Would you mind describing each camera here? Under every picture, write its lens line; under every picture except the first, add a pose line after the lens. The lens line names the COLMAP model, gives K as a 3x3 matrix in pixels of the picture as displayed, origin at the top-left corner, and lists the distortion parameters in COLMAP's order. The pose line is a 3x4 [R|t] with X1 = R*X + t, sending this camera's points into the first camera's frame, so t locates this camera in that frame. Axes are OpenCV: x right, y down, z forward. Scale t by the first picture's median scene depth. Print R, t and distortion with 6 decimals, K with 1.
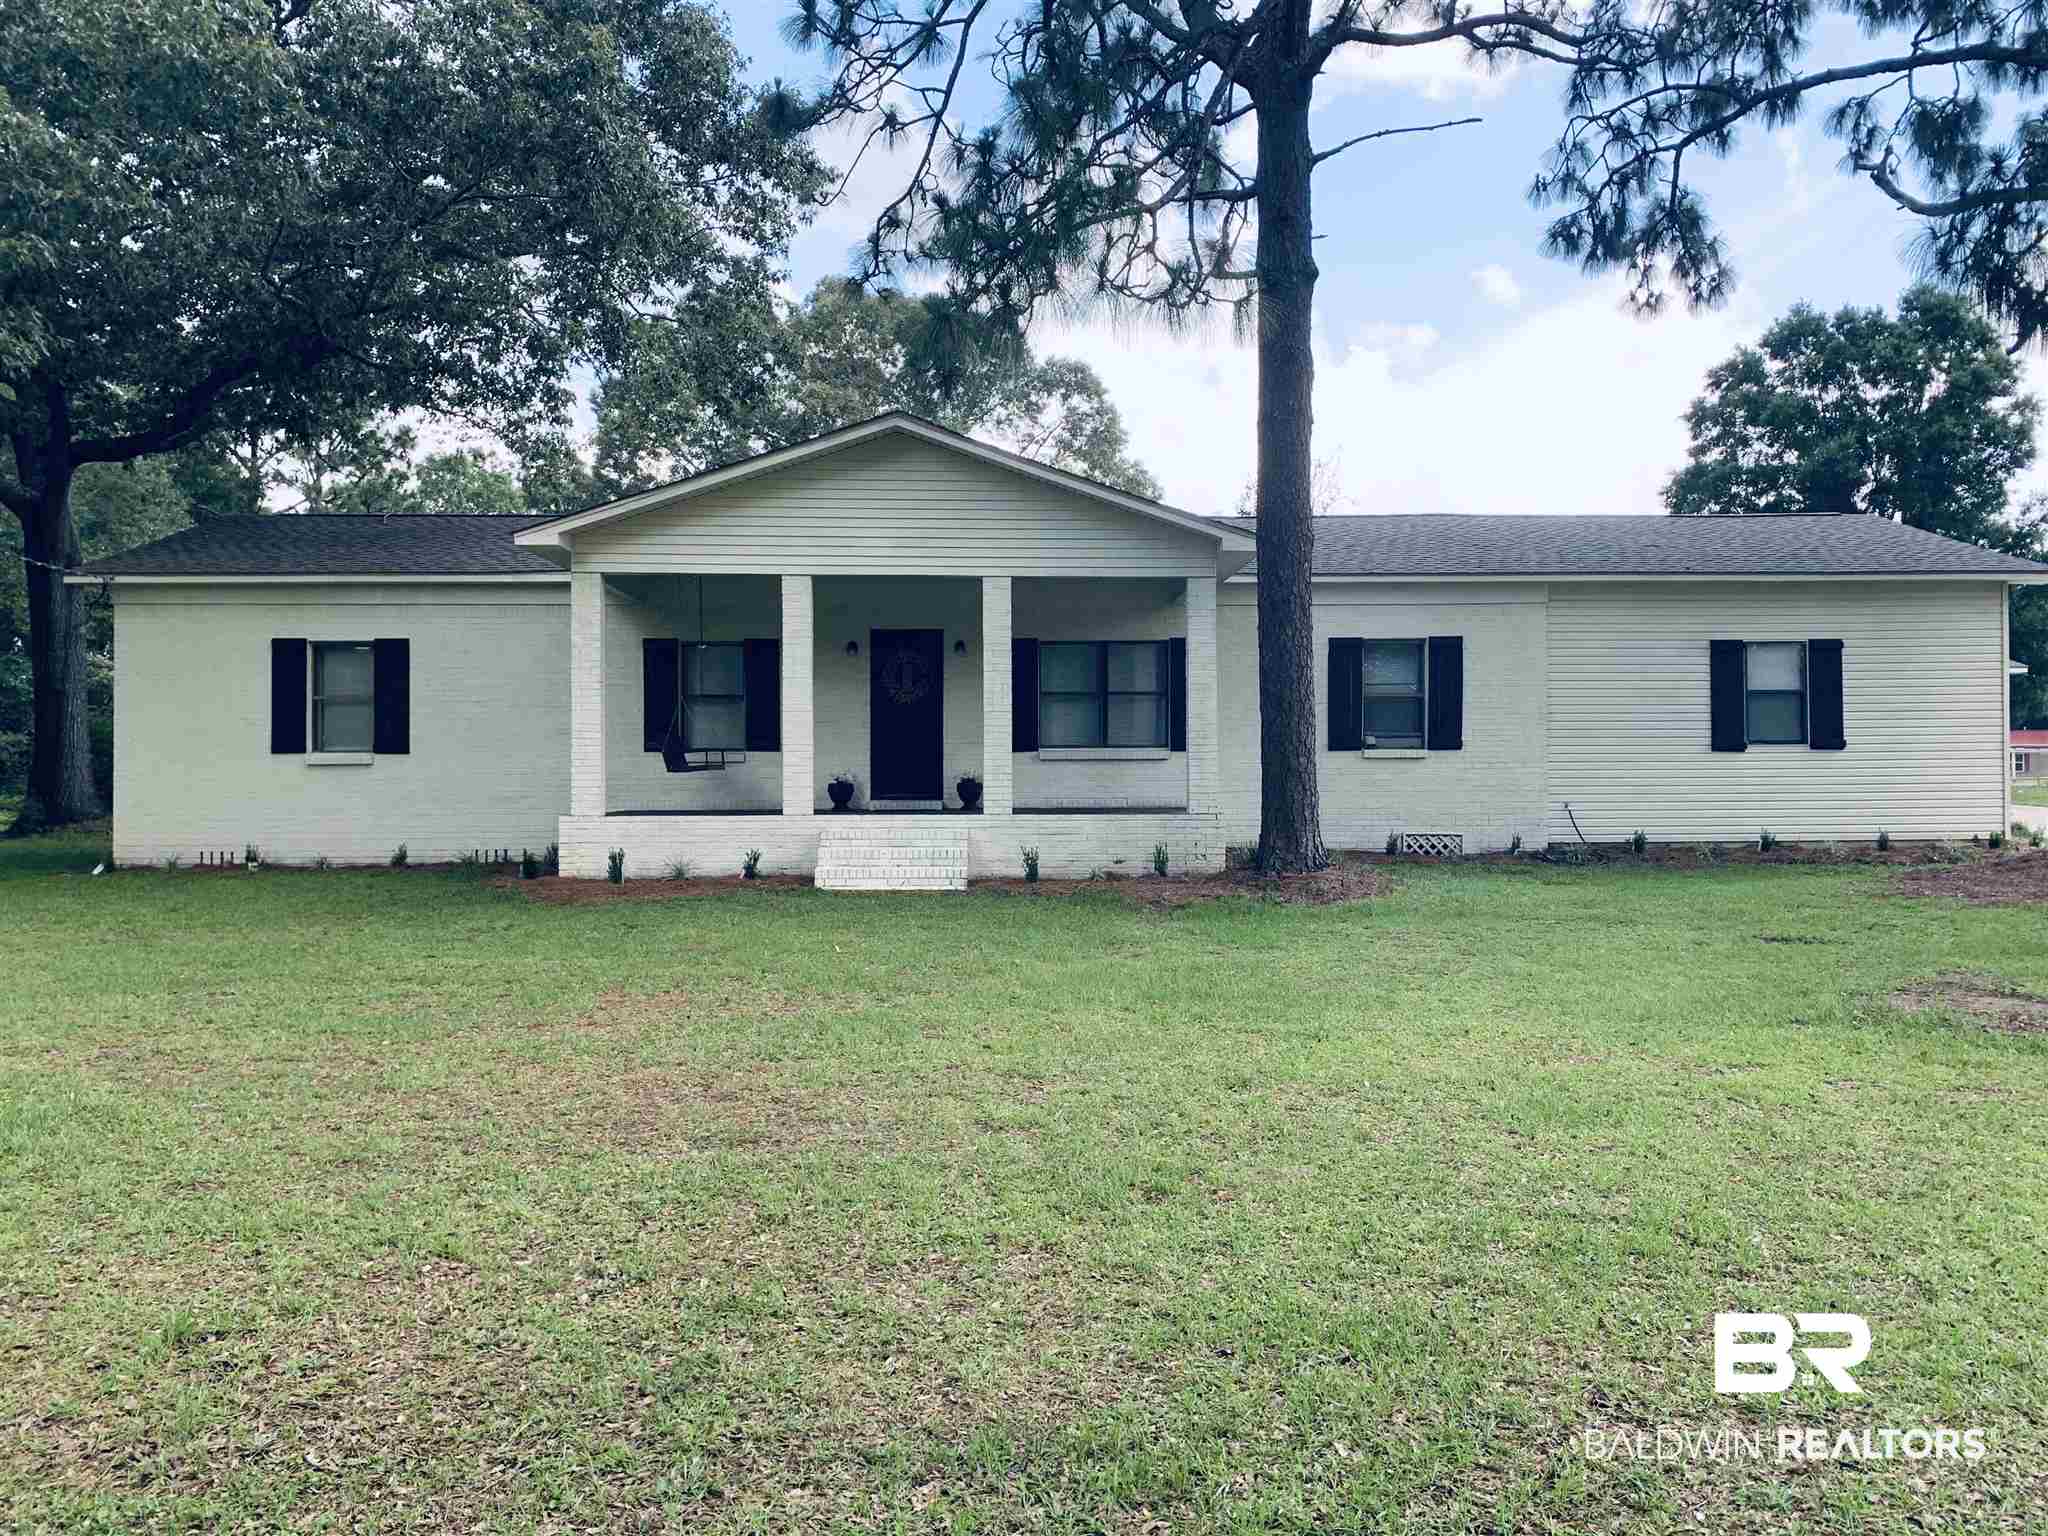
lens RADIAL K [[1578.3, 0, 1018.8], [0, 1578.3, 766.5], [0, 0, 1]] dist [0.023285, -0.014339]
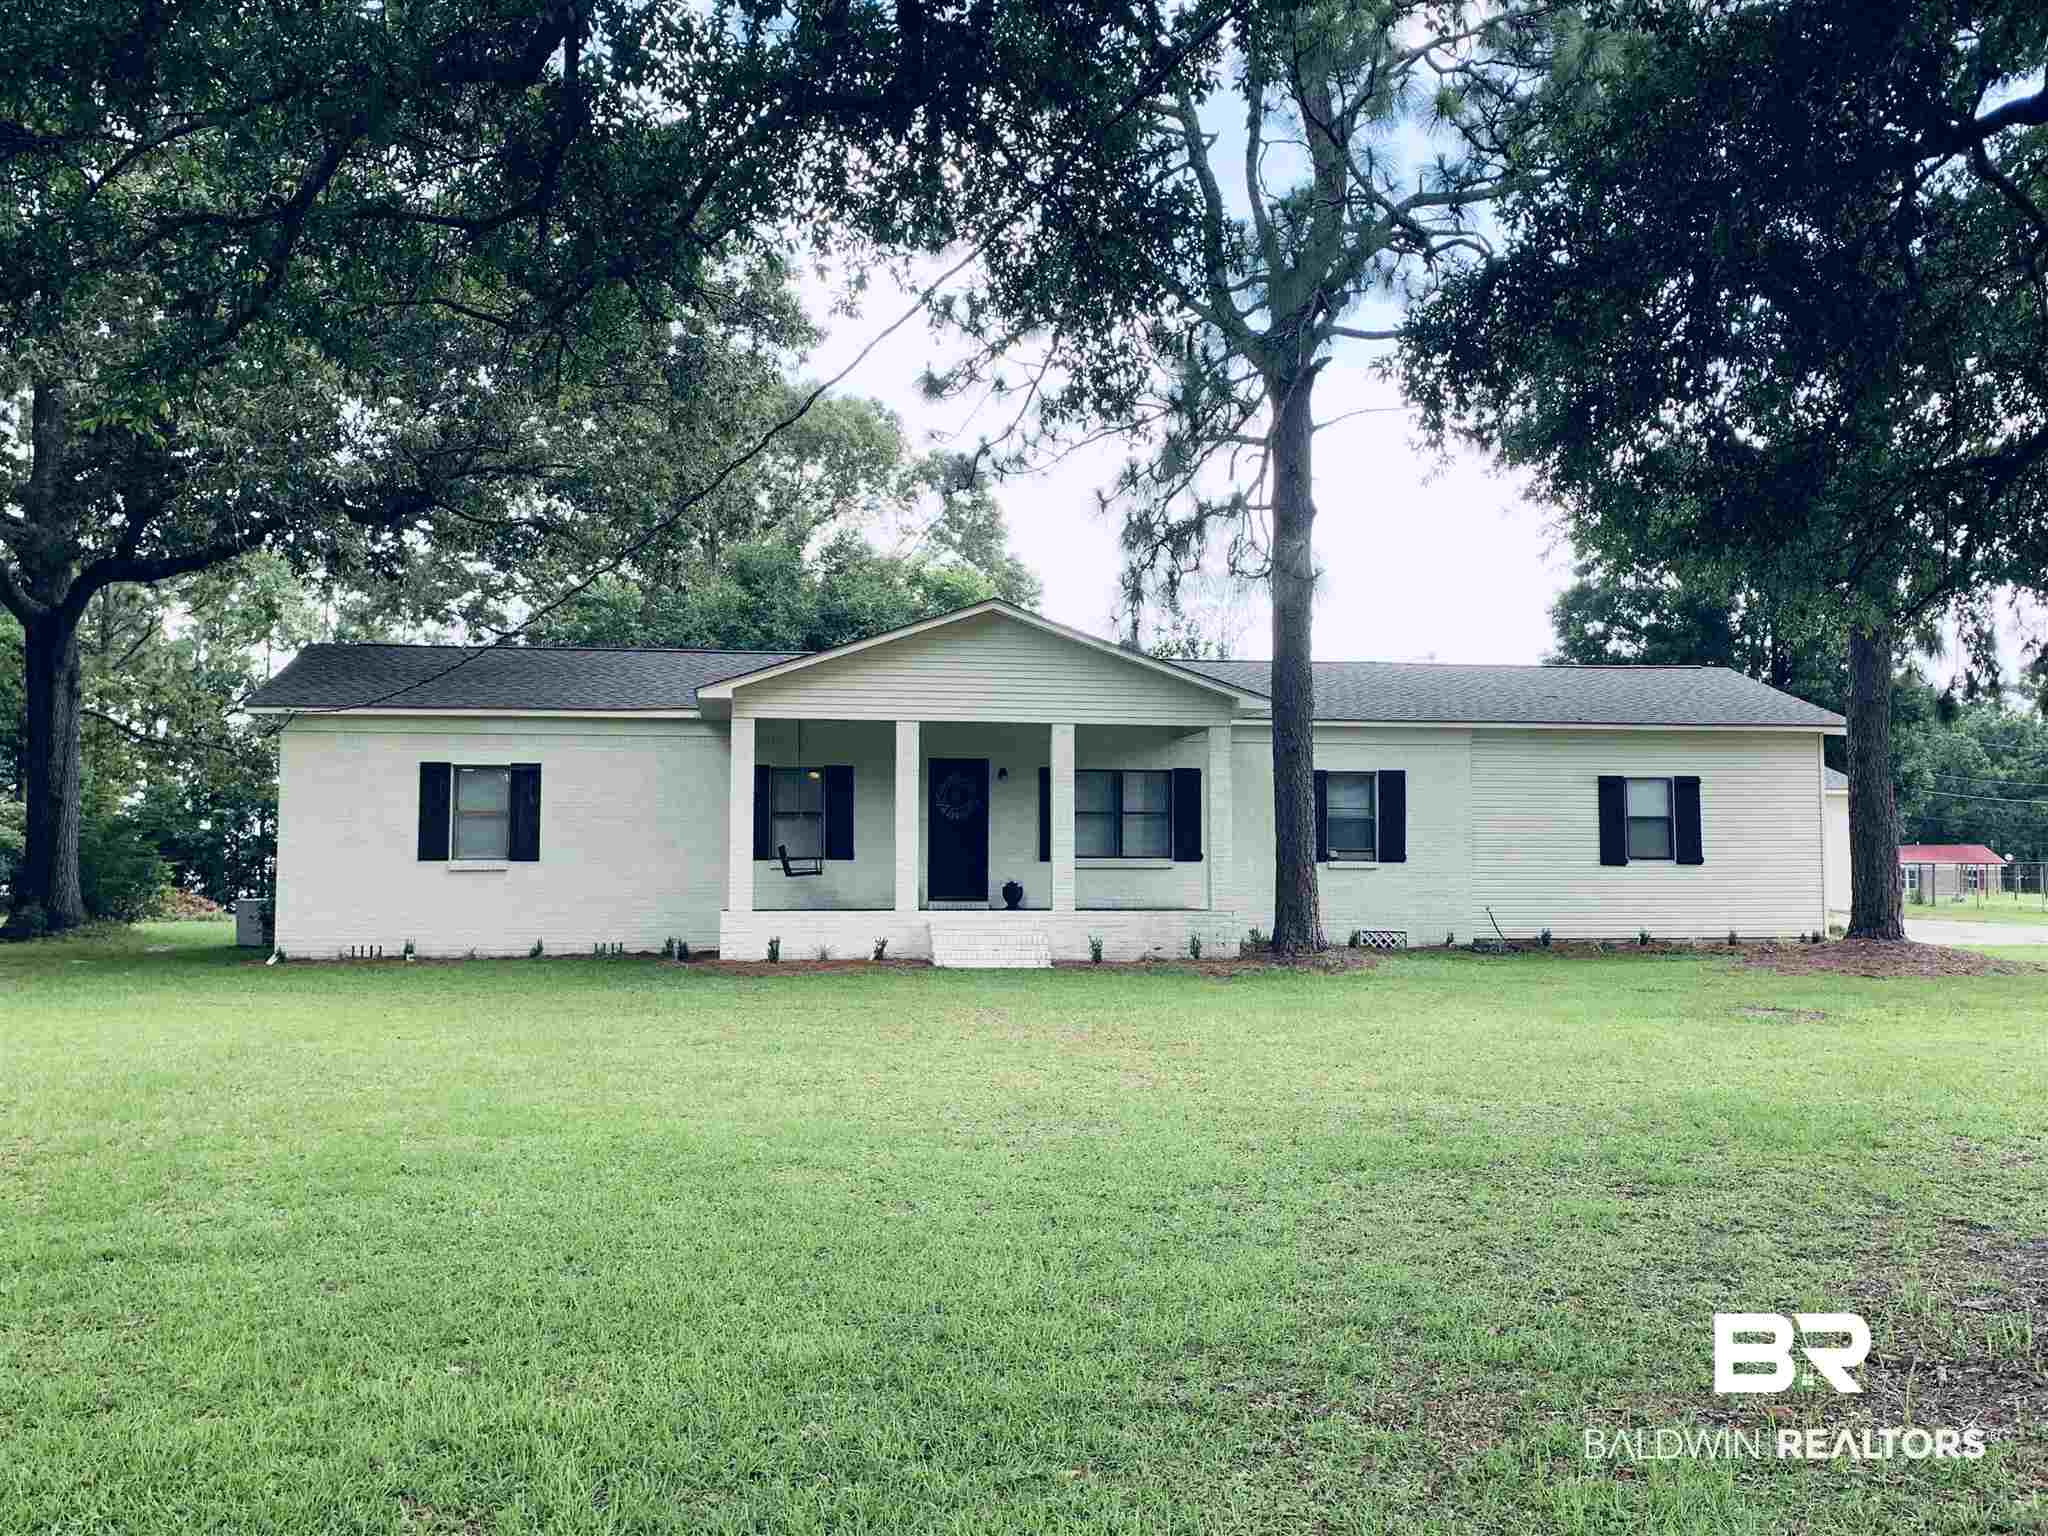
lens RADIAL K [[1924.0, 0, 1030.6], [0, 1924.0, 754.1], [0, 0, 1]] dist [0.075208, 0.000000]
pose [[0.991943, 0.012682, 0.126050, -0.206273], [-0.004387, 0.997819, -0.065867, 0.005633], [-0.126610, 0.064784, 0.989835, -0.470013]]
